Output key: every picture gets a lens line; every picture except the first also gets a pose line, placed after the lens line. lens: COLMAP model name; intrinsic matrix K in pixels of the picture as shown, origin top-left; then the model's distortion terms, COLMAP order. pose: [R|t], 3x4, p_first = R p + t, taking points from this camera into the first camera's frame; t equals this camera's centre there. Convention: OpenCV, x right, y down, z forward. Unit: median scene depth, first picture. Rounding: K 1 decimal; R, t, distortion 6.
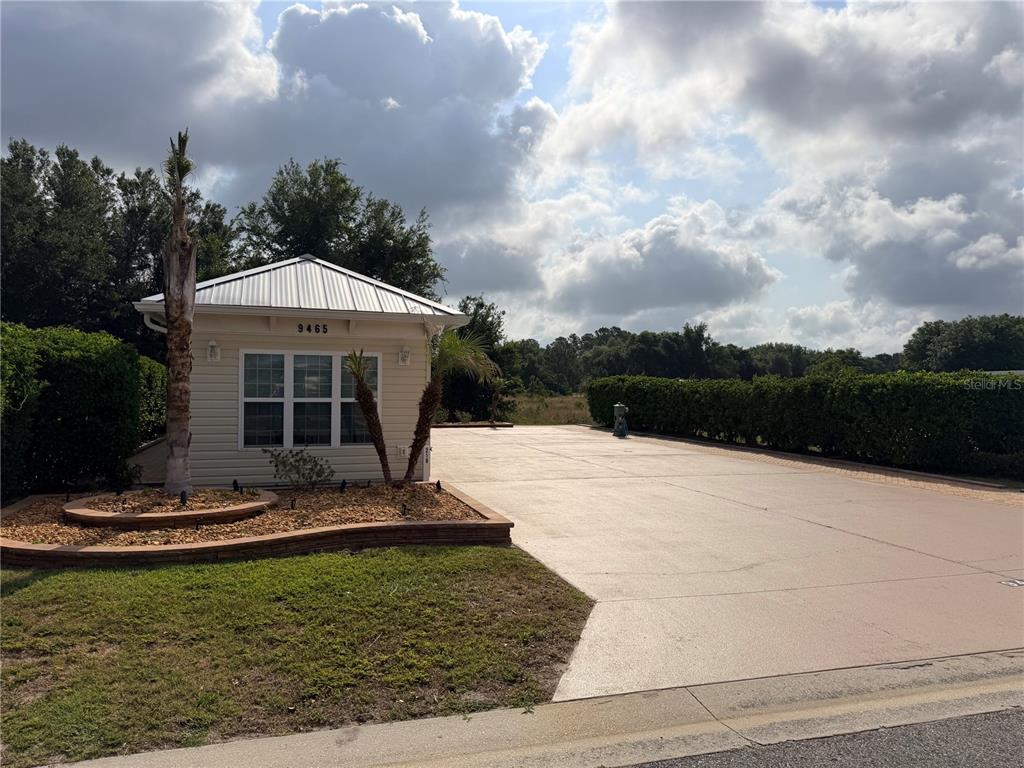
lens RADIAL K [[717.4, 0, 508.9], [0, 717.4, 421.5], [0, 0, 1]] dist [0.047000, -0.074060]
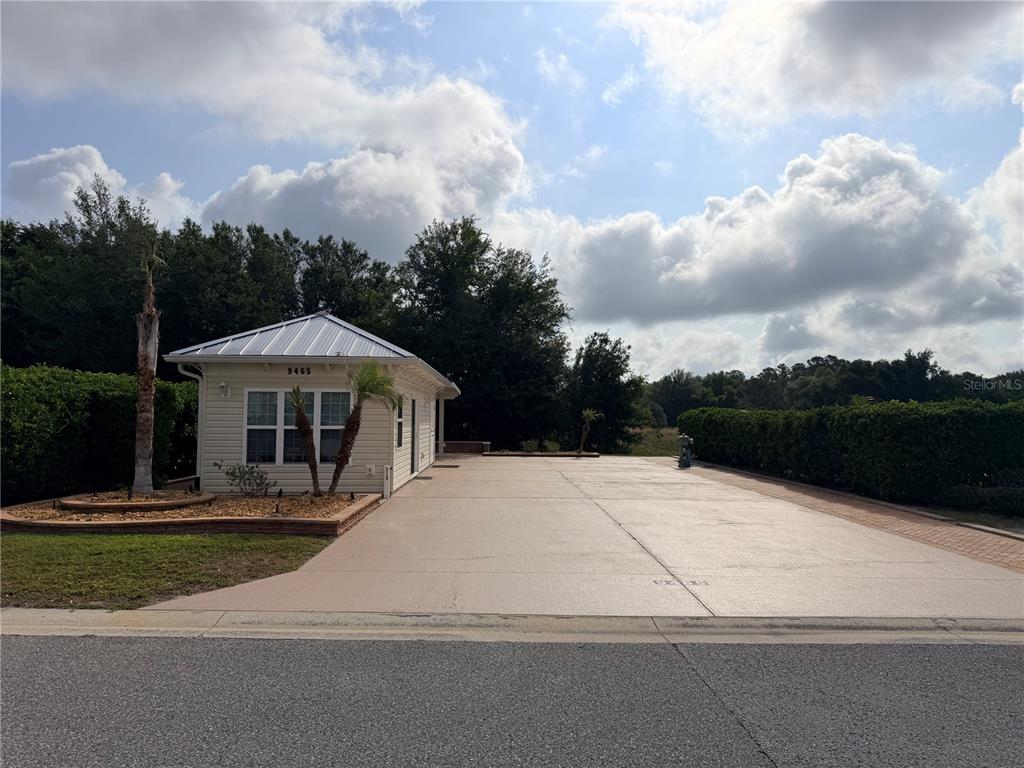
lens RADIAL K [[720.7, 0, 507.5], [0, 720.7, 385.8], [0, 0, 1]] dist [0.122670, -0.200203]
pose [[0.959199, -0.015129, -0.282328, 0.174912], [-0.012156, 0.995437, -0.094643, 0.005582], [0.282472, 0.094213, 0.954638, -0.046927]]
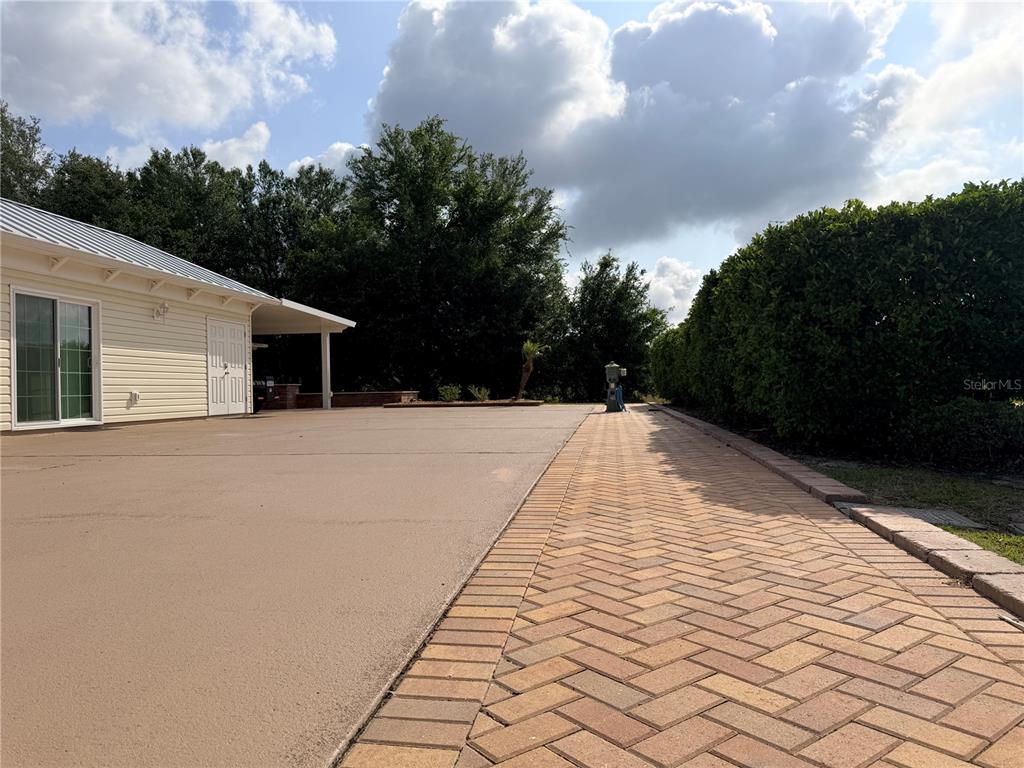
lens RADIAL K [[735.7, 0, 507.2], [0, 735.7, 389.5], [0, 0, 1]] dist [0.123281, -0.246555]
pose [[0.906674, -0.024510, -0.421119, 0.299143], [0.005275, 0.998891, -0.046779, 0.026064], [0.421799, 0.040192, 0.905798, 0.290840]]
